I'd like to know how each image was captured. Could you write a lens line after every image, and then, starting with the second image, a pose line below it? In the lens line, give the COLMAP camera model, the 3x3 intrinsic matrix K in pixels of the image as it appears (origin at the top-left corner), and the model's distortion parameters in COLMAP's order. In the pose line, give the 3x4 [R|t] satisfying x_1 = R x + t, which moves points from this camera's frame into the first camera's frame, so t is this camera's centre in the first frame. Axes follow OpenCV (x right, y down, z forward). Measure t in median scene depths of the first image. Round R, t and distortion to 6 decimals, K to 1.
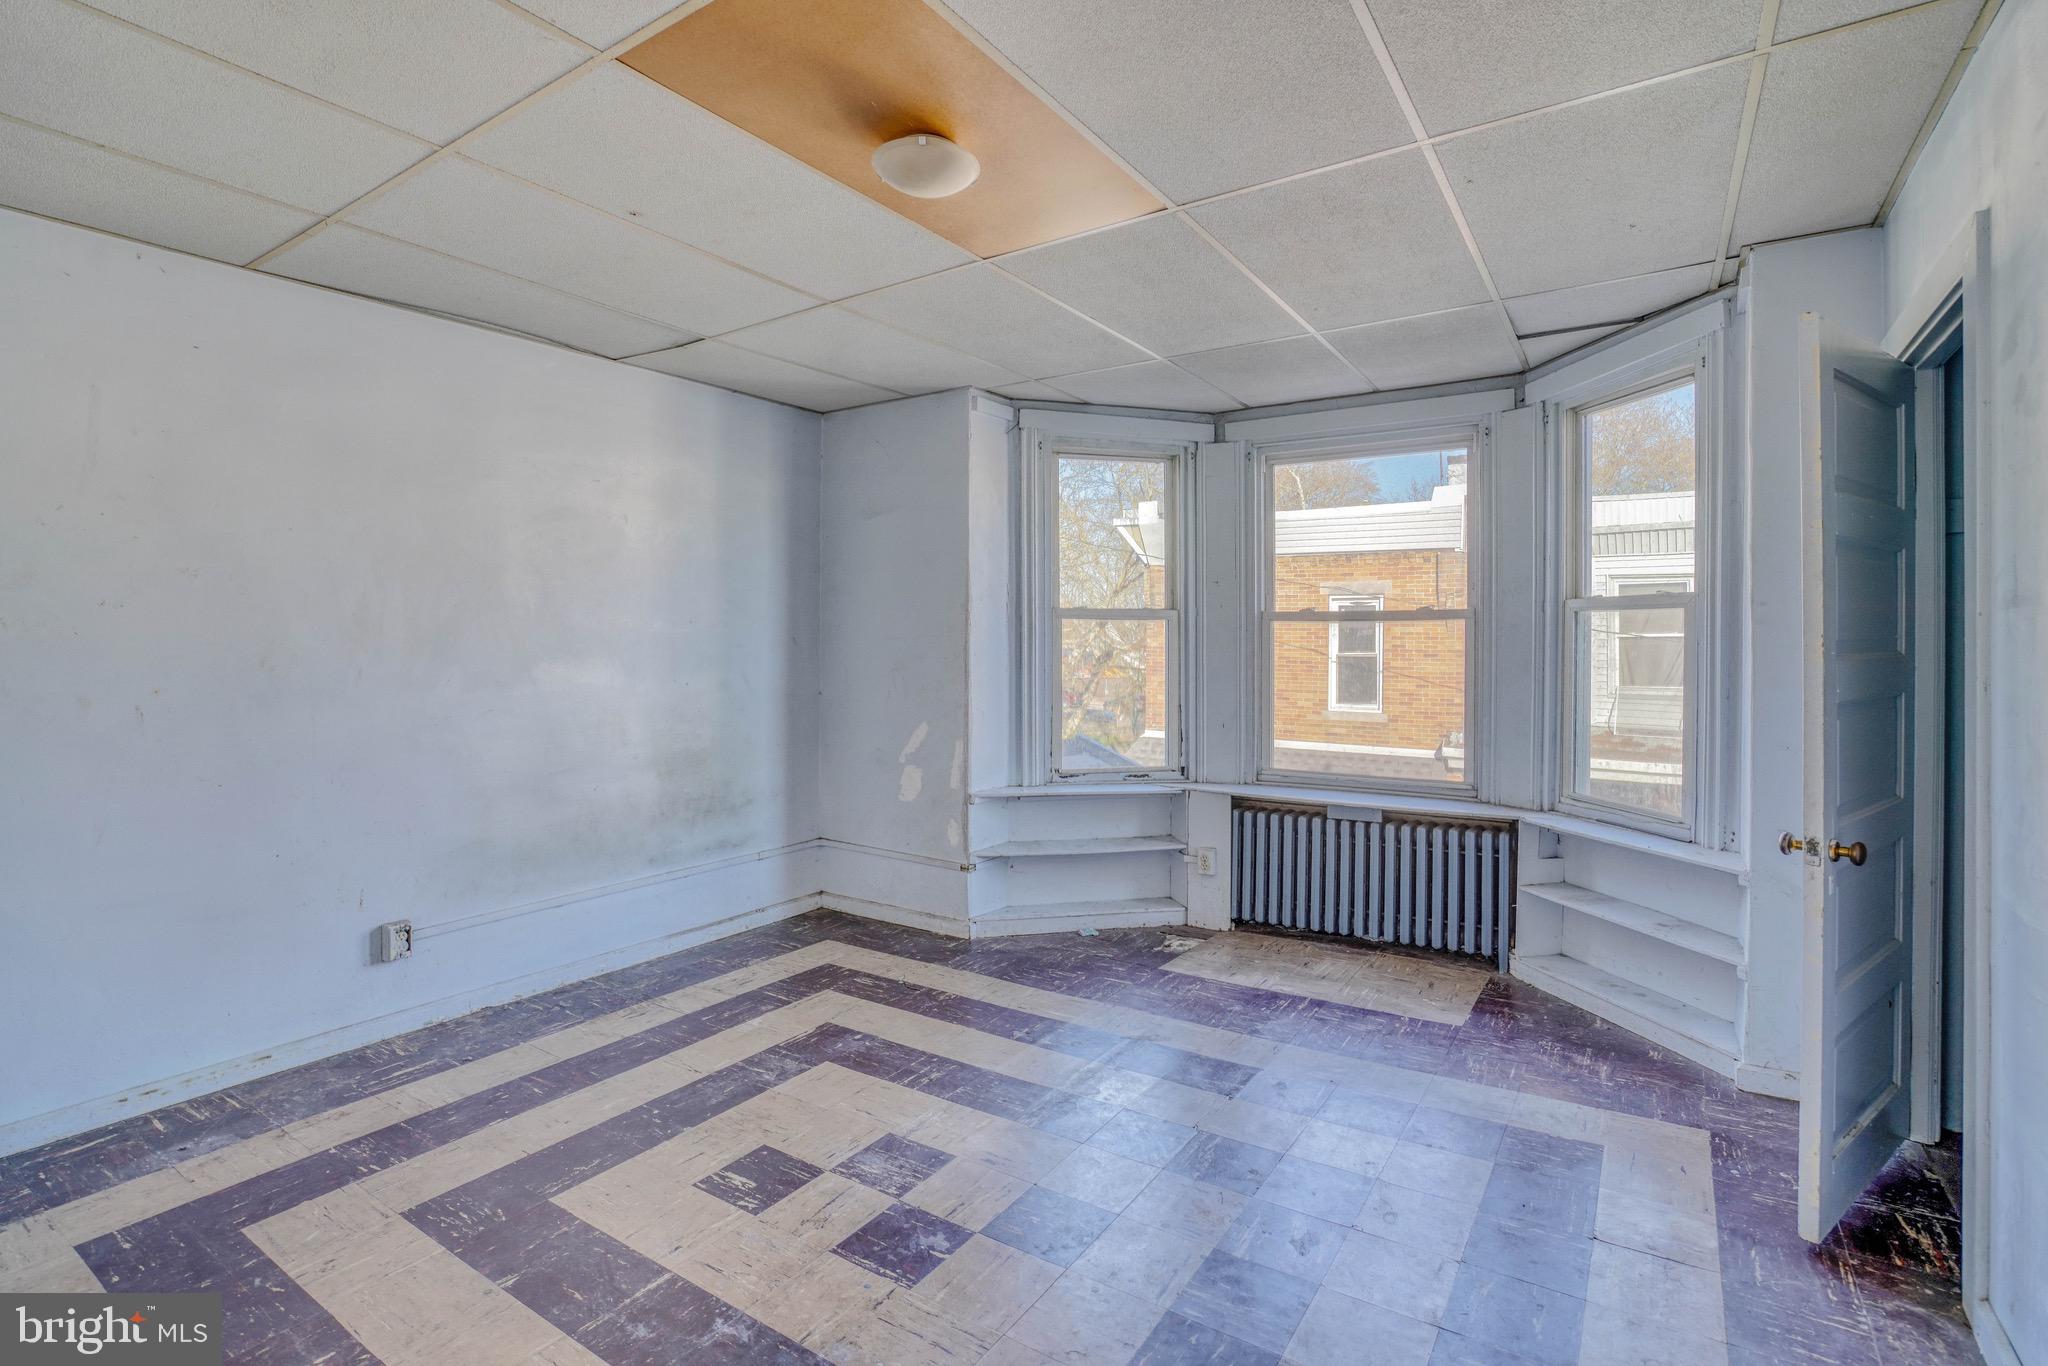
lens RADIAL K [[970.0, 0, 1004.8], [0, 970.0, 642.9], [0, 0, 1]] dist [-0.060564, 0.028713]
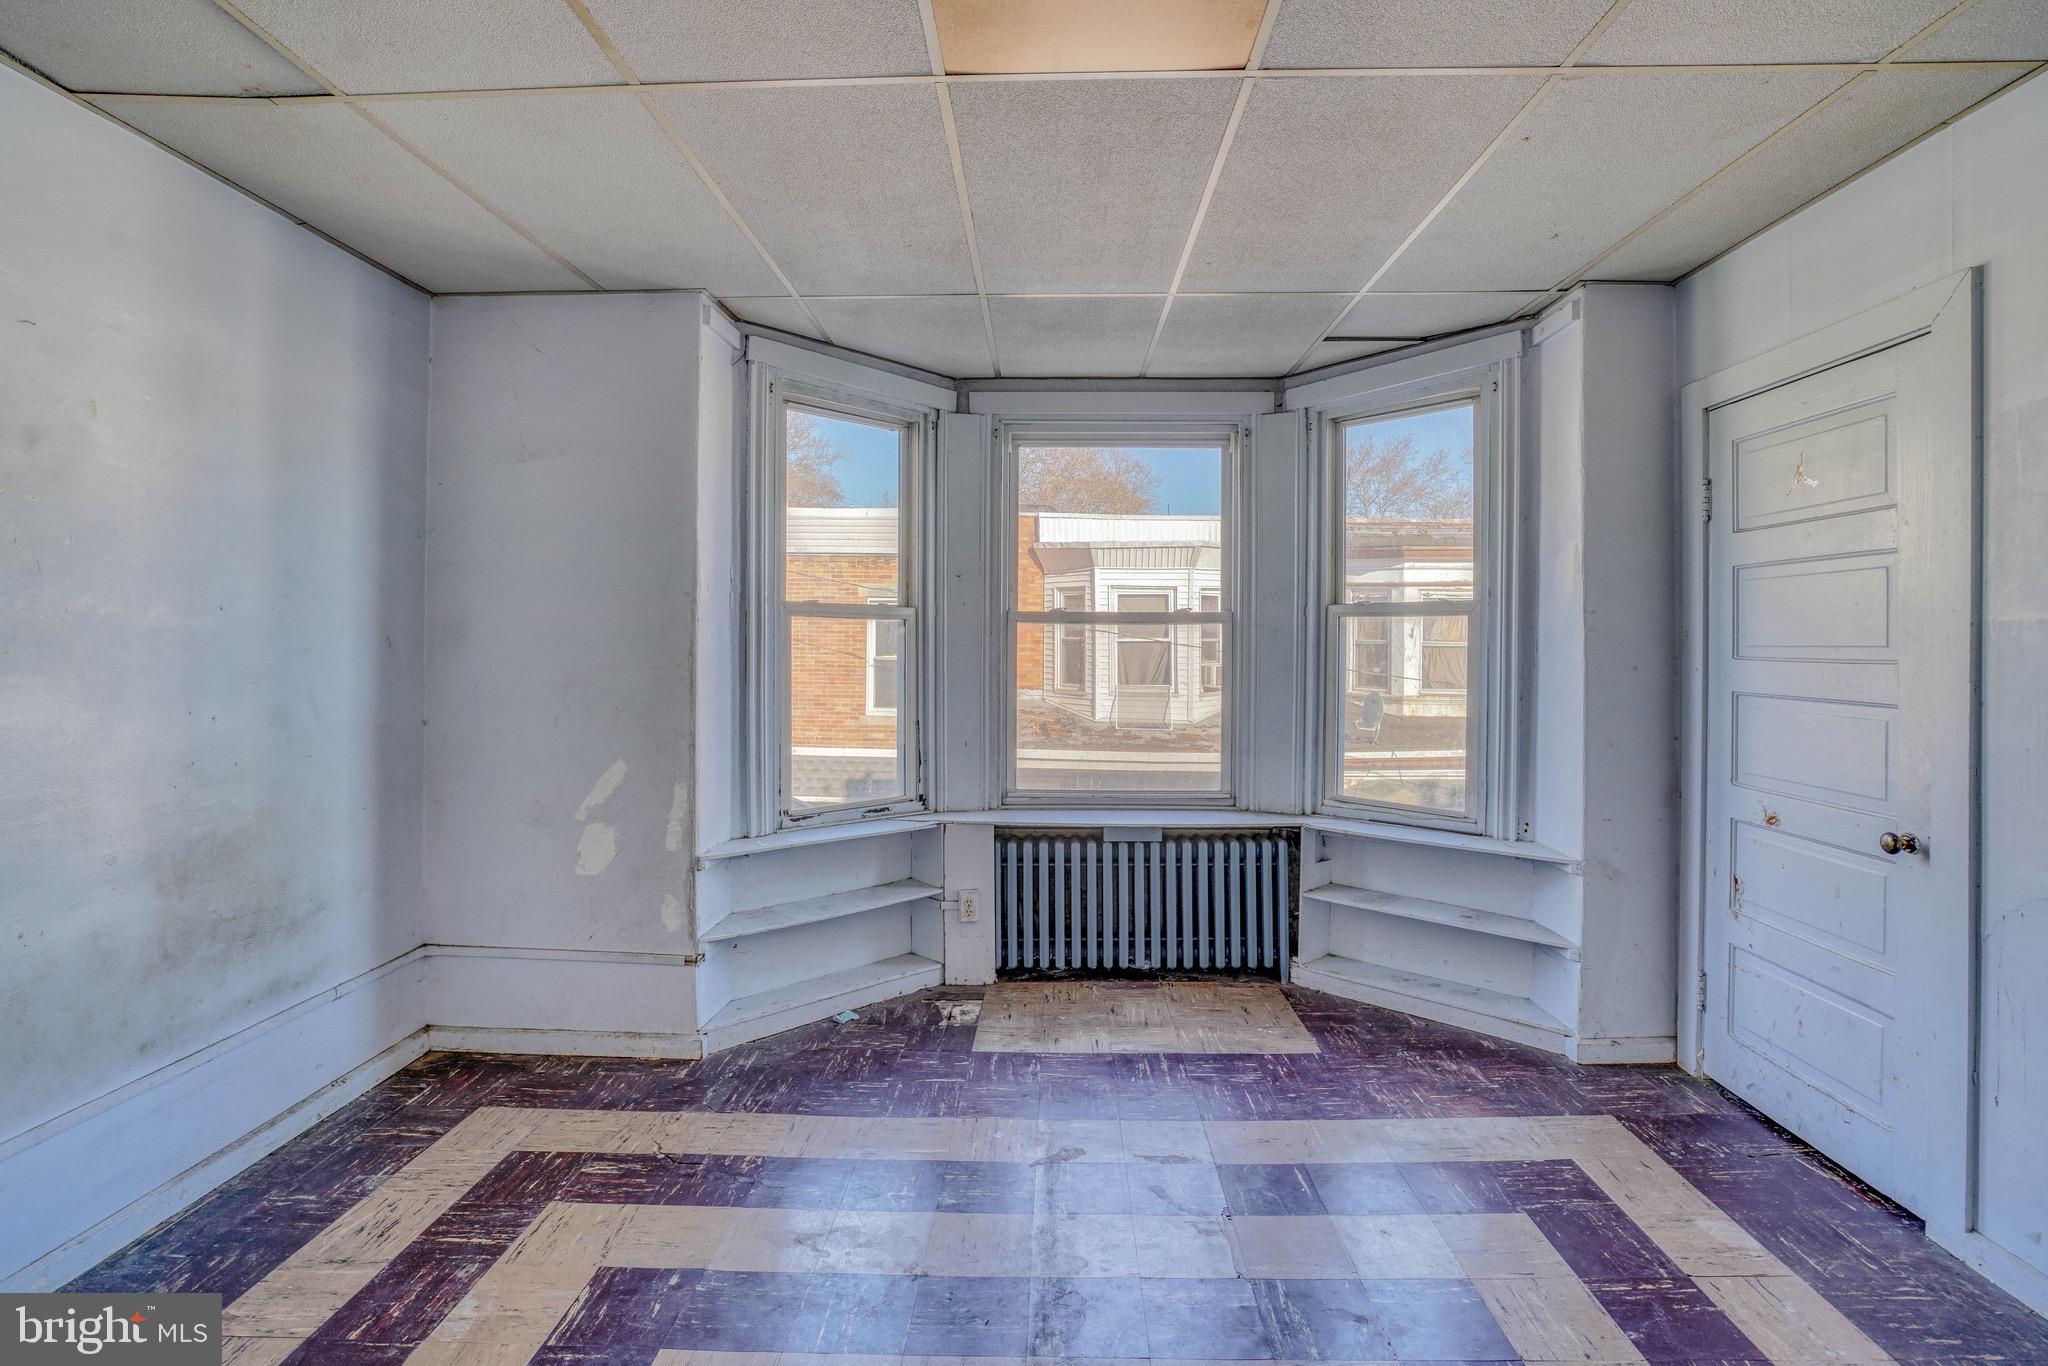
lens RADIAL K [[984.8, 0, 1033.6], [0, 984.8, 644.0], [0, 0, 1]] dist [-0.063029, 0.029650]
pose [[0.844865, 0.003694, 0.534967, -0.216099], [-0.002669, 0.999993, -0.002689, -0.000463], [-0.534973, 0.000844, 0.844869, 0.260694]]
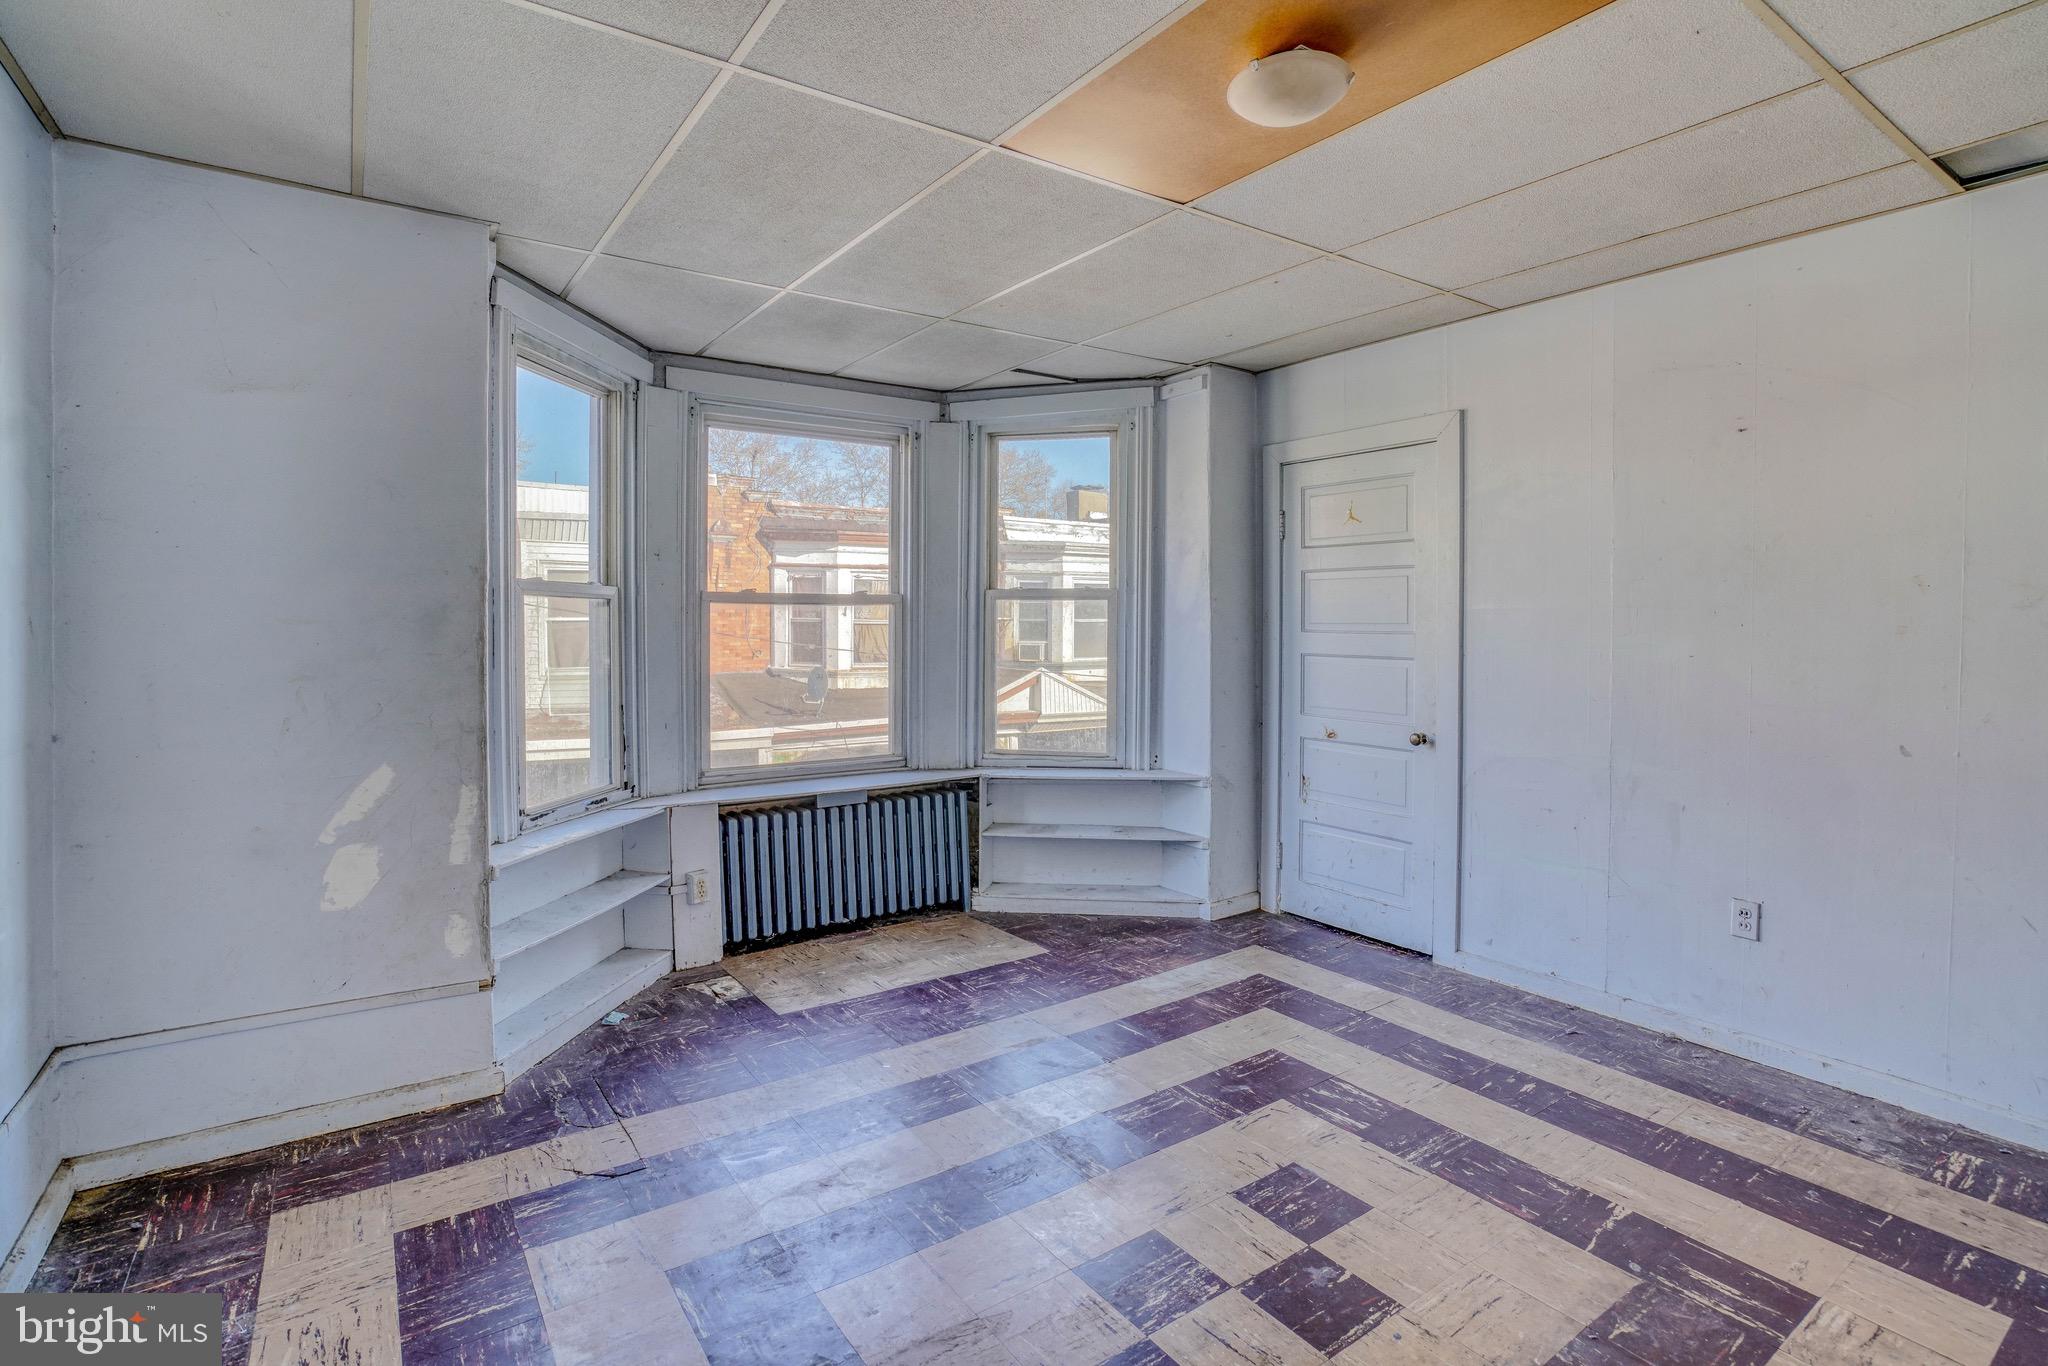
lens RADIAL K [[980.0, 0, 1039.7], [0, 980.0, 634.5], [0, 0, 1]] dist [-0.052015, 0.020370]
pose [[0.365691, -0.010546, 0.930677, -0.498238], [0.002868, 0.999944, 0.010204, -0.001589], [-0.930732, -0.001062, 0.365701, 0.441223]]
